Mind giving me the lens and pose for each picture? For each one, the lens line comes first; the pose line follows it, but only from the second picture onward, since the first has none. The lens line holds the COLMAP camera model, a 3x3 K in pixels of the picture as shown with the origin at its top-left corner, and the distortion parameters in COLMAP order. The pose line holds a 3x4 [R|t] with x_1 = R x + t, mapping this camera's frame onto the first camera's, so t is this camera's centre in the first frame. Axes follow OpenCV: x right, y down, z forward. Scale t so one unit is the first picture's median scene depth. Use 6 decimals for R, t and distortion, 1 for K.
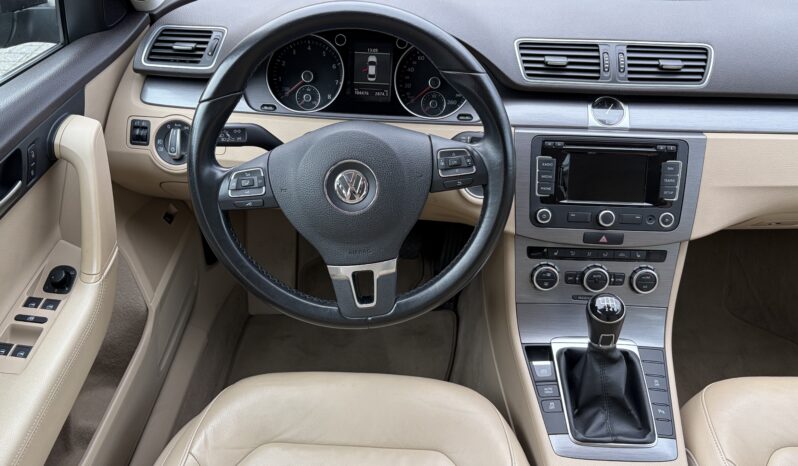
lens RADIAL K [[624.6, 0, 399.0], [0, 624.6, 233.0], [0, 0, 1]] dist [0.020998, -0.002797]
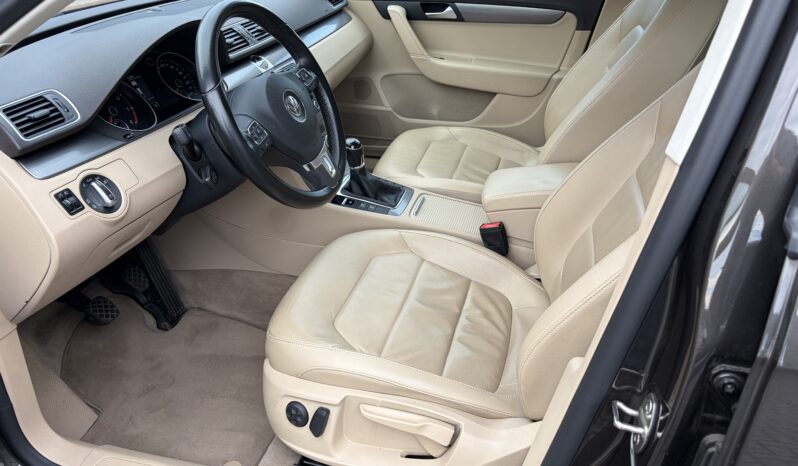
lens RADIAL K [[624.6, 0, 399.0], [0, 624.6, 233.0], [0, 0, 1]] dist [0.020998, -0.002797]
pose [[0.234431, -0.483616, 0.843301, -1.140611], [0.586016, 0.762446, 0.274339, -0.090612], [-0.775646, 0.429874, 0.462148, 0.167512]]
